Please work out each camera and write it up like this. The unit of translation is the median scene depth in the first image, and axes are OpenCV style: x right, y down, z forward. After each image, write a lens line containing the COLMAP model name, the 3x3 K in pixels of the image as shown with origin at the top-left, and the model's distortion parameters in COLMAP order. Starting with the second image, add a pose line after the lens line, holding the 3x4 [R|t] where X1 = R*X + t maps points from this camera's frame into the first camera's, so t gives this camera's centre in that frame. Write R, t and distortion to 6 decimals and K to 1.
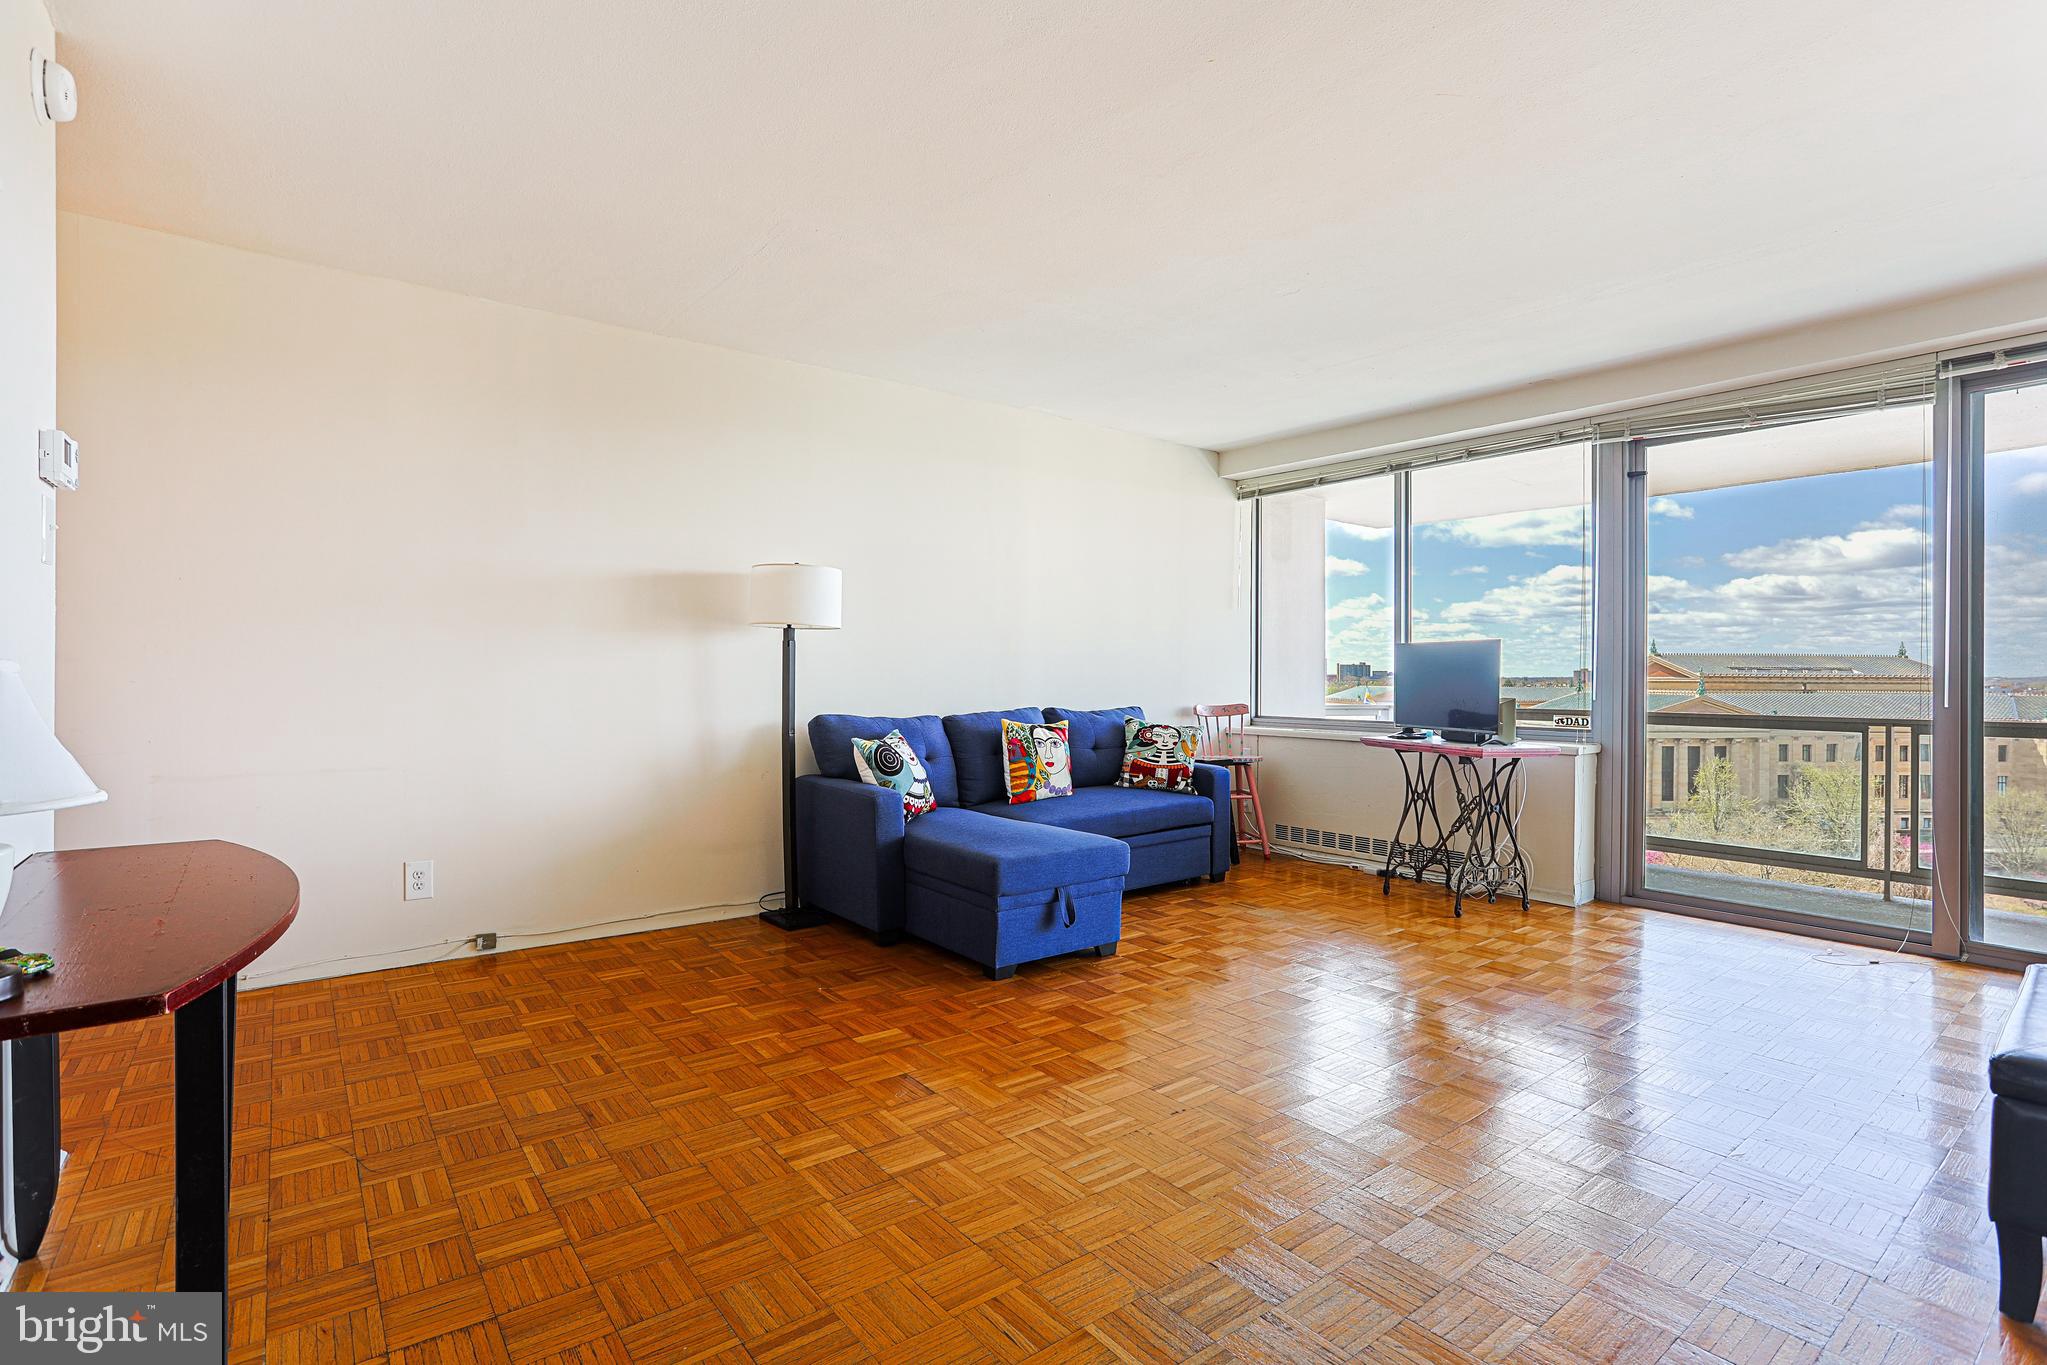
lens RADIAL K [[994.2, 0, 1022.5], [0, 994.2, 673.6], [0, 0, 1]] dist [-0.065226, 0.033087]
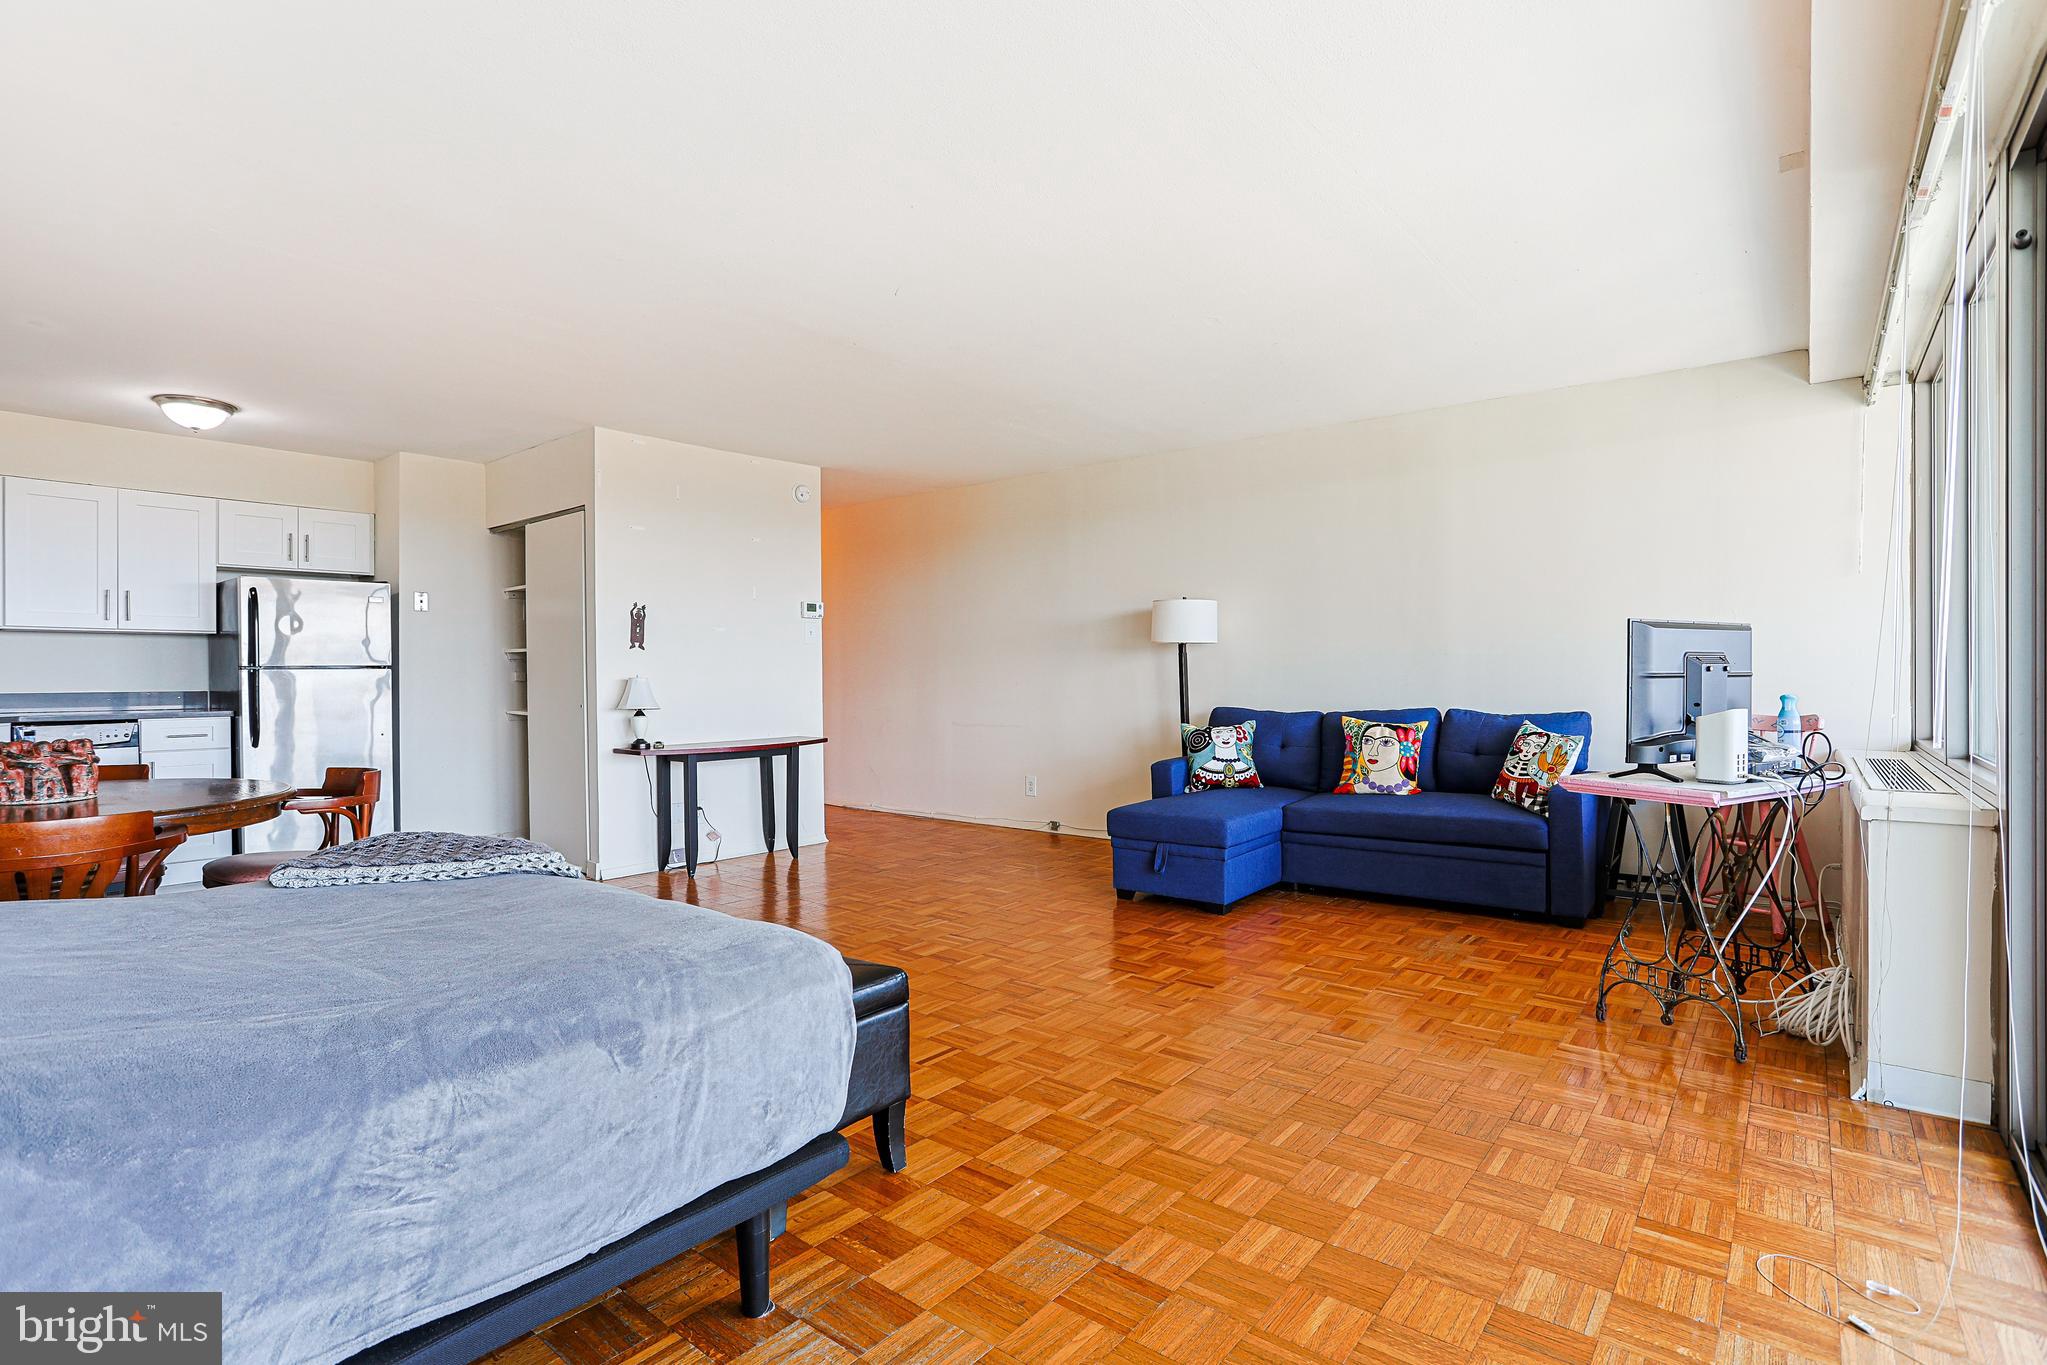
lens RADIAL K [[994.2, 0, 1022.5], [0, 994.2, 673.6], [0, 0, 1]] dist [-0.065226, 0.033087]
pose [[0.235624, -0.006558, -0.971822, 0.942362], [0.006449, 0.999966, -0.005184, 0.001634], [0.971823, -0.005046, 0.235658, 0.394061]]
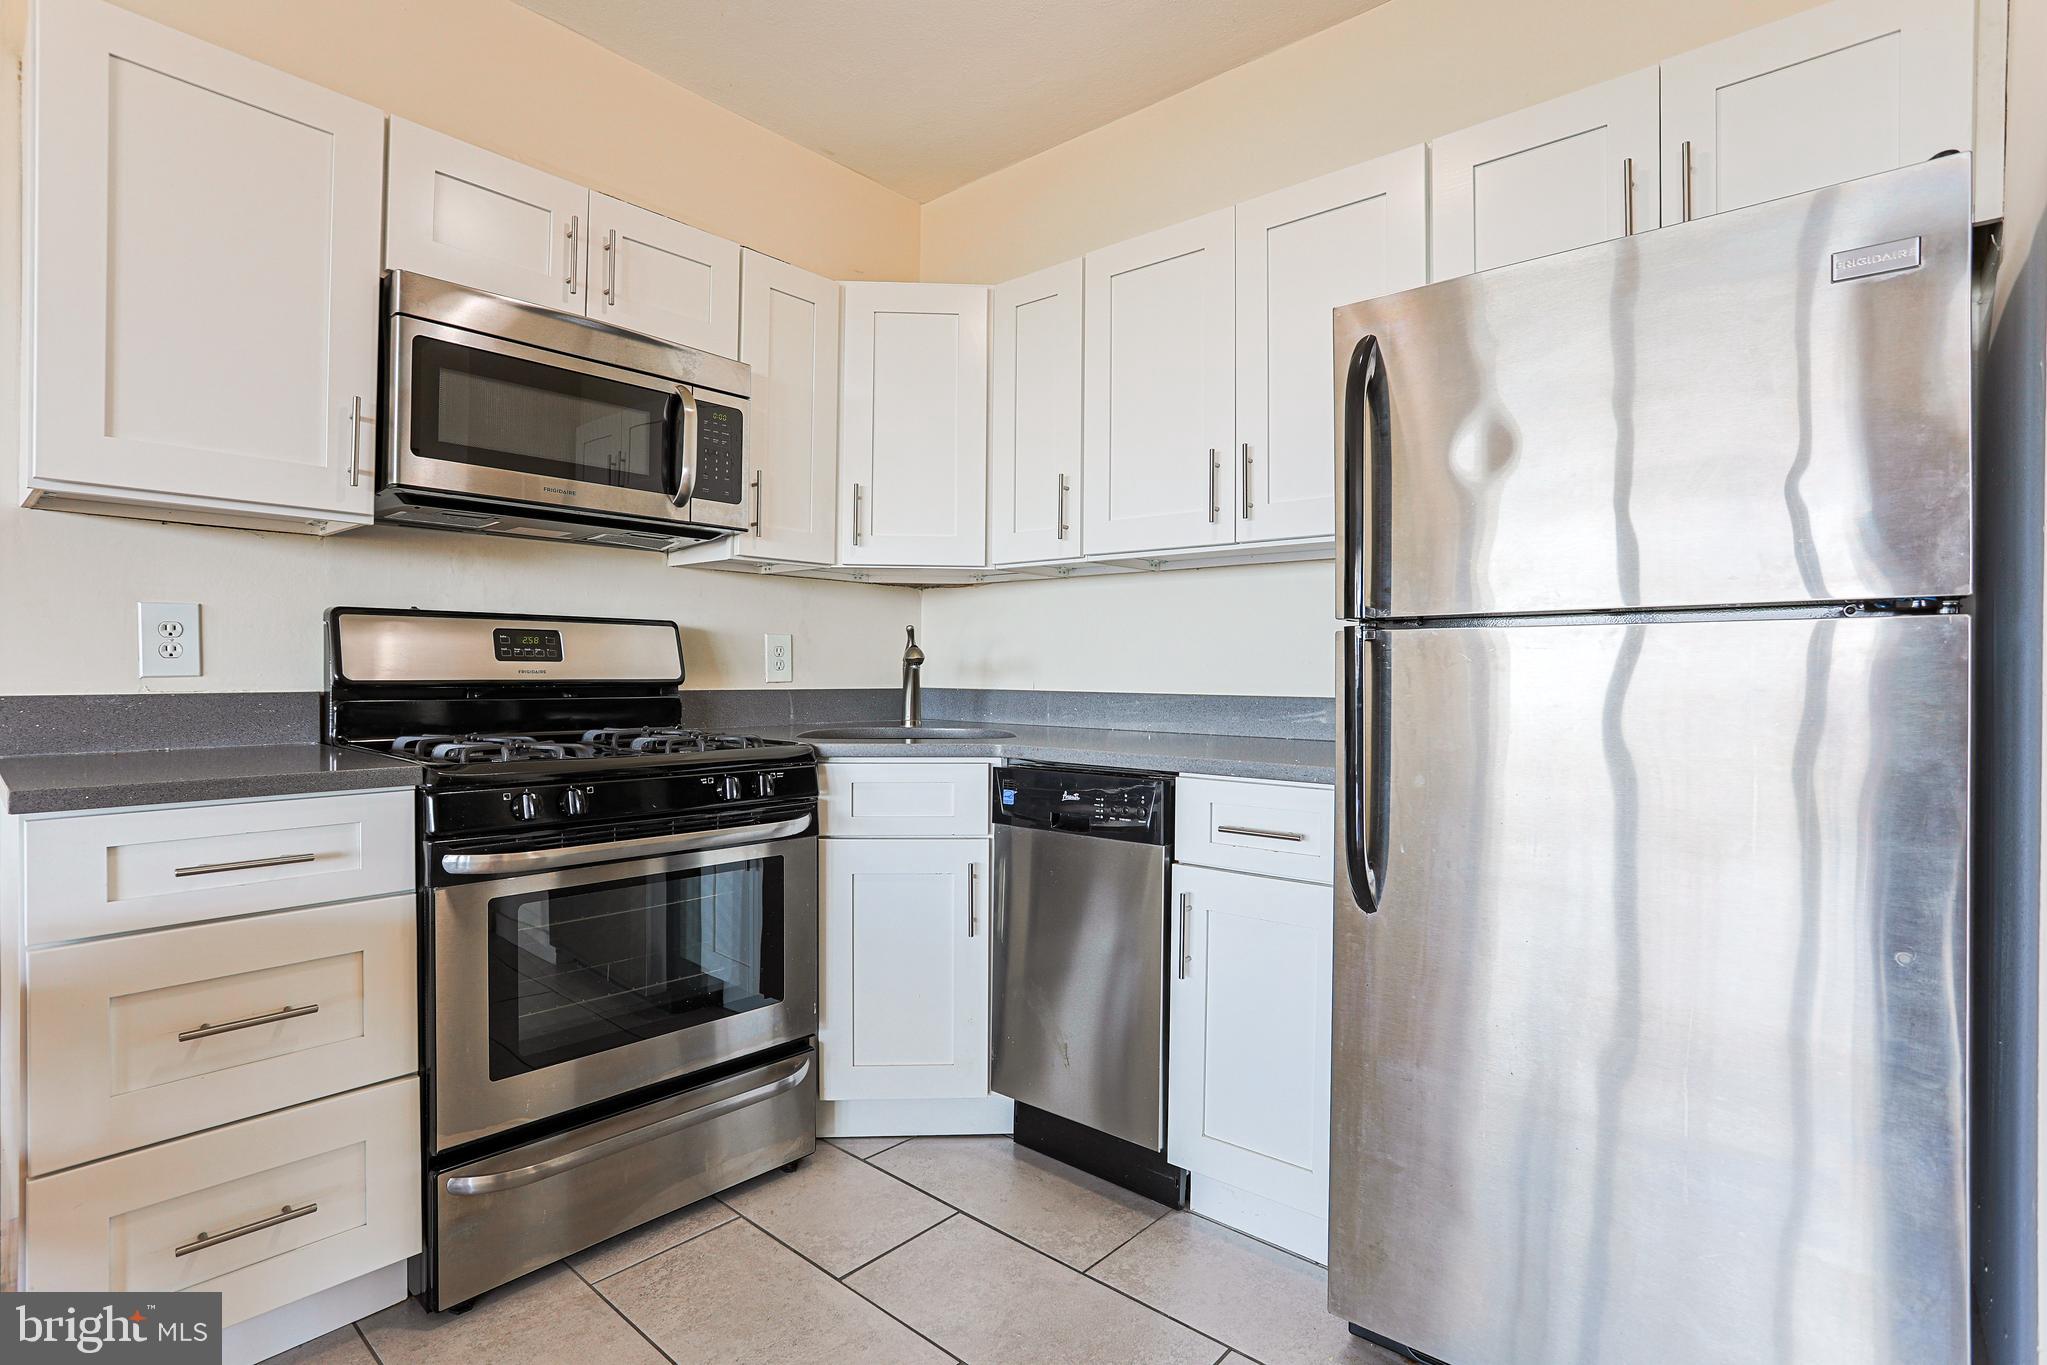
lens RADIAL K [[994.2, 0, 1022.5], [0, 994.2, 673.6], [0, 0, 1]] dist [-0.065226, 0.033087]
pose [[-0.979873, -0.010314, -0.199355, -0.152854], [-0.010661, 0.999943, 0.000667, 0.000090], [0.199336, 0.002779, -0.979927, 0.094836]]
